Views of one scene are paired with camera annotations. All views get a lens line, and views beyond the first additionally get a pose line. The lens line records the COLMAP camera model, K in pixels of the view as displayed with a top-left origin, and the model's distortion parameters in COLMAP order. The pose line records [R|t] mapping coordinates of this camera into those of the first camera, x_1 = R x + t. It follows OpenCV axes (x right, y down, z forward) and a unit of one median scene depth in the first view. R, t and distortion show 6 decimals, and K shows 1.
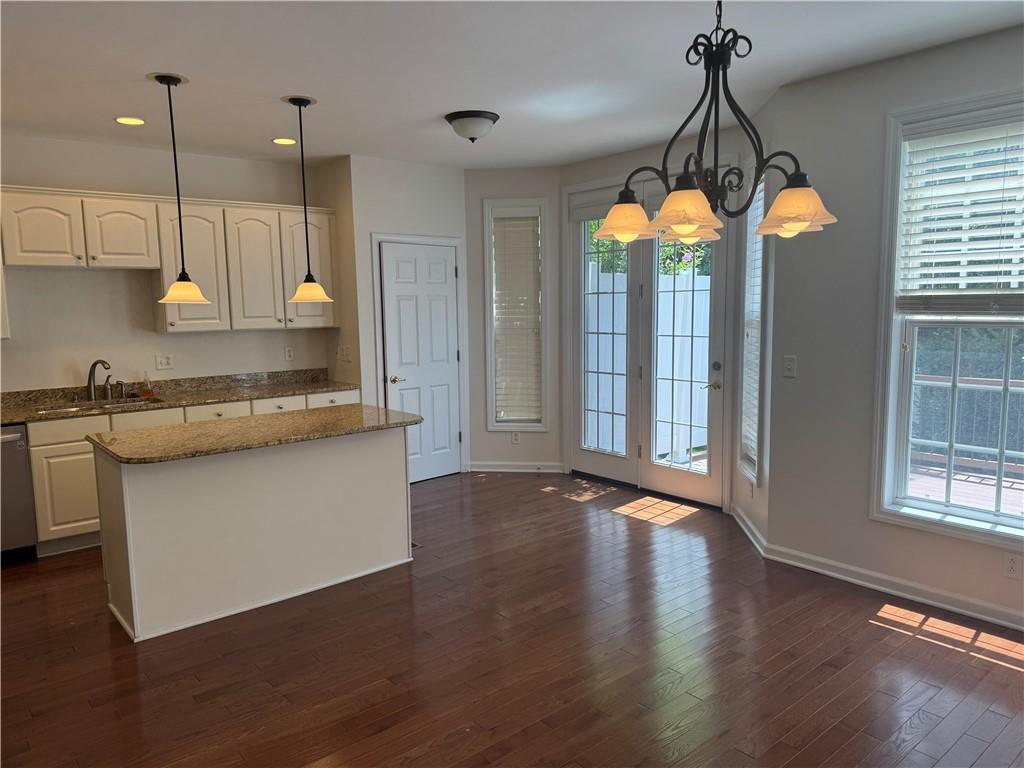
lens RADIAL K [[720.0, 0, 512.5], [0, 720.0, 382.5], [0, 0, 1]] dist [0.094520, -0.131122]
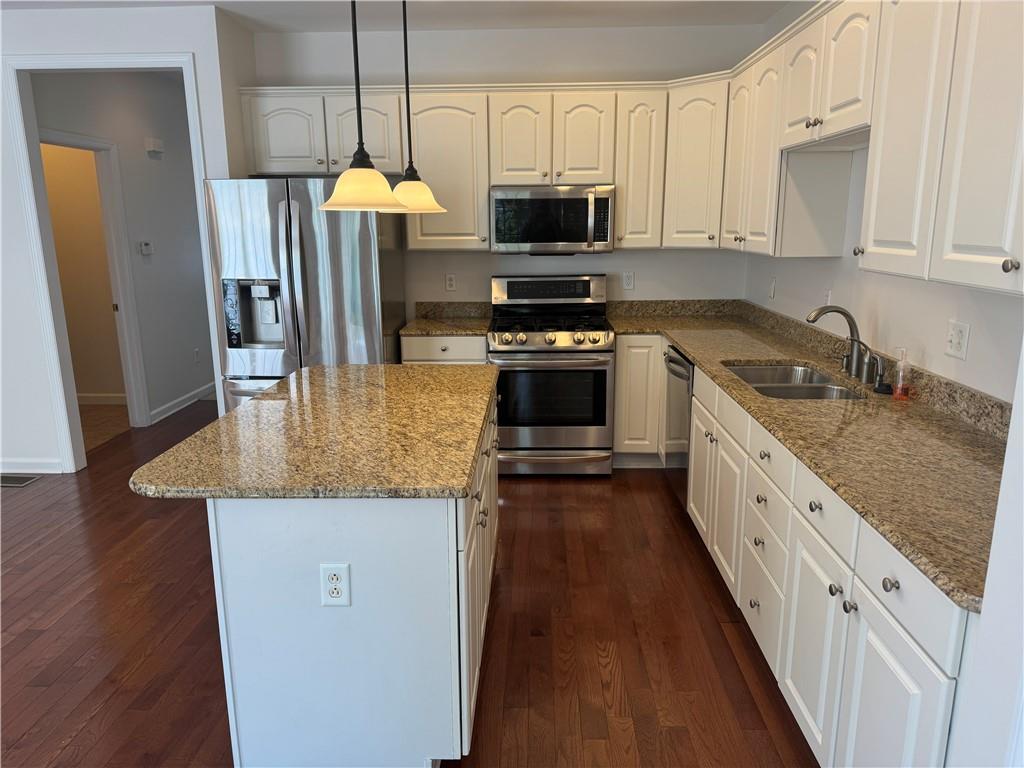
lens RADIAL K [[720.0, 0, 512.5], [0, 720.0, 382.5], [0, 0, 1]] dist [0.094520, -0.131122]
pose [[-0.670640, 0.184483, -0.718476, 0.024578], [-0.065914, 0.949928, 0.305437, -0.156997], [0.738849, 0.252196, -0.624900, 1.411064]]
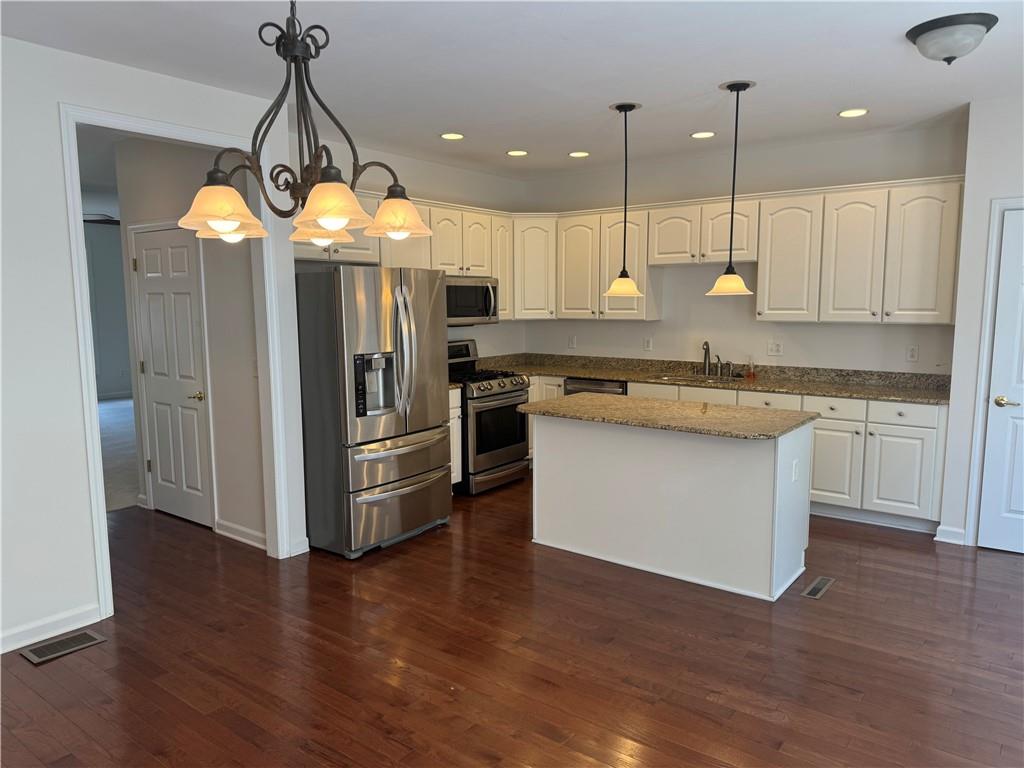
lens RADIAL K [[720.0, 0, 512.5], [0, 720.0, 382.5], [0, 0, 1]] dist [0.094520, -0.131122]
pose [[0.210747, 0.129971, -0.968862, 0.613223], [-0.108239, 0.988130, 0.109011, -0.069600], [0.971530, 0.081895, 0.222314, 0.514051]]
